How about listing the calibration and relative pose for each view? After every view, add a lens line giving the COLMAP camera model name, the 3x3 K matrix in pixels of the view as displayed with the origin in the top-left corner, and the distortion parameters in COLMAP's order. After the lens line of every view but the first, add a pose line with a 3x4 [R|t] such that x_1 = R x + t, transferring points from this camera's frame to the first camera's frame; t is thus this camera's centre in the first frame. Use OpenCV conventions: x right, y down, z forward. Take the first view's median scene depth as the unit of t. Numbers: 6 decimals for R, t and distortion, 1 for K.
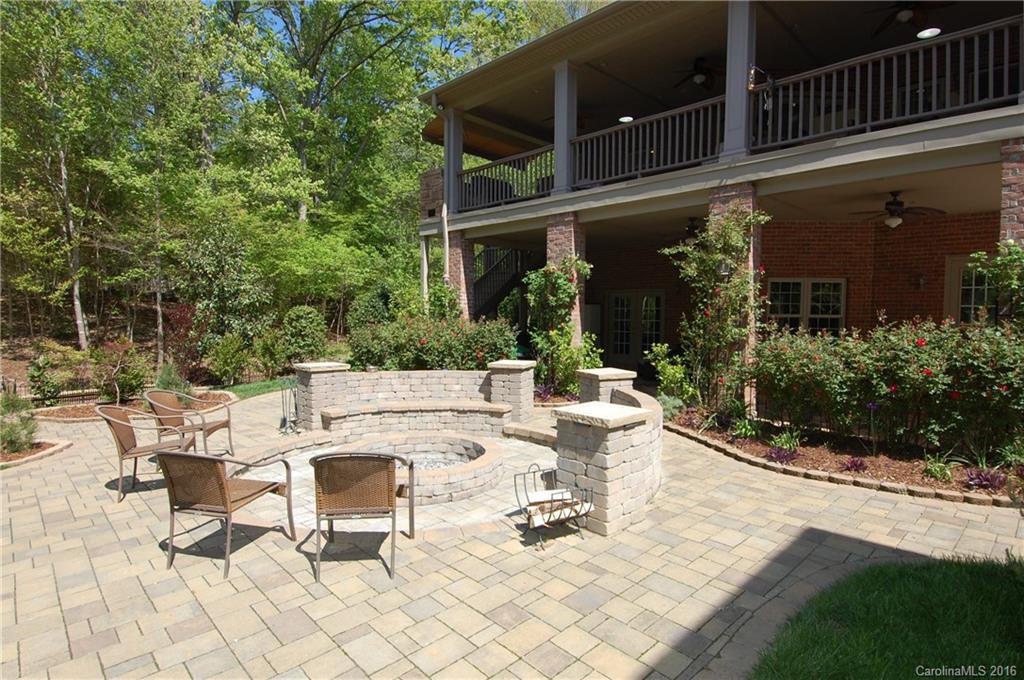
lens RADIAL K [[522.4, 0, 514.6], [0, 522.4, 332.5], [0, 0, 1]] dist [0.004375, -0.001236]
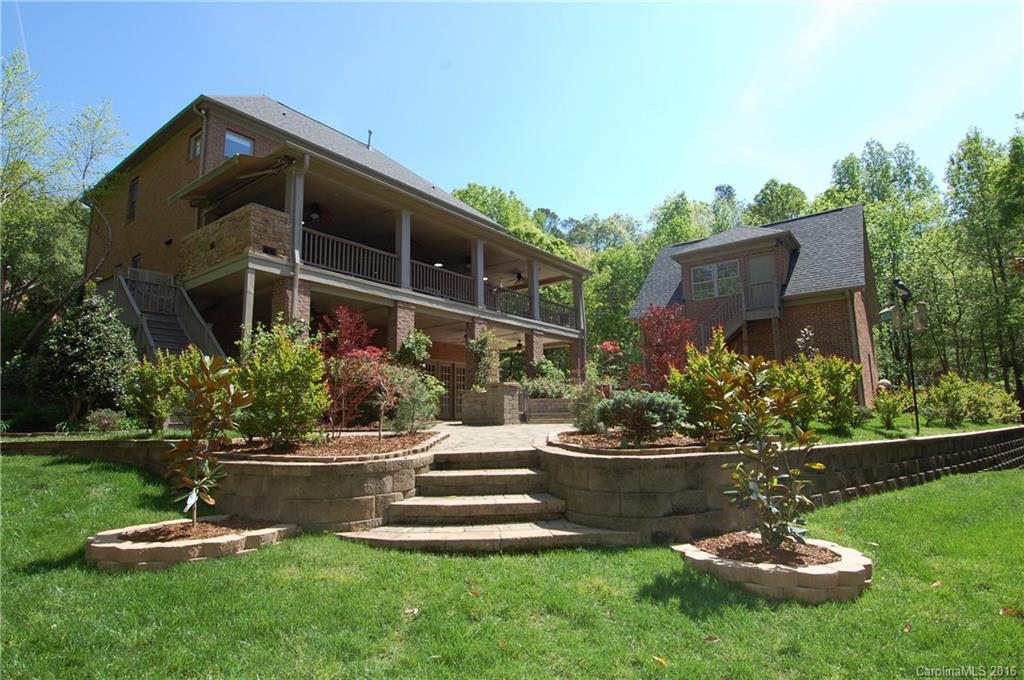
lens RADIAL K [[522.4, 0, 514.6], [0, 522.4, 332.5], [0, 0, 1]] dist [0.004375, -0.001236]
pose [[-0.099795, 0.154920, 0.982874, -1.486067], [0.041372, 0.987597, -0.151464, 0.113006], [-0.994148, 0.025548, -0.104966, 0.862891]]
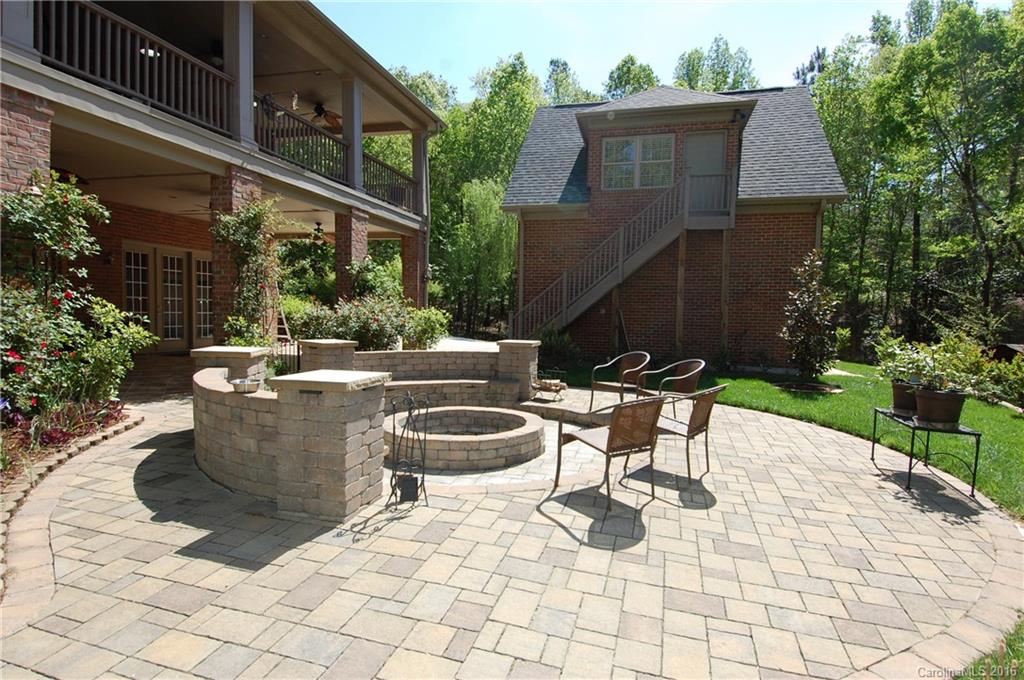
lens RADIAL K [[522.4, 0, 514.6], [0, 522.4, 332.5], [0, 0, 1]] dist [0.004375, -0.001236]
pose [[-0.496077, -0.060857, 0.866143, -0.668033], [-0.000006, 0.997541, 0.070086, -0.011903], [-0.868279, 0.034763, -0.494857, 0.840149]]
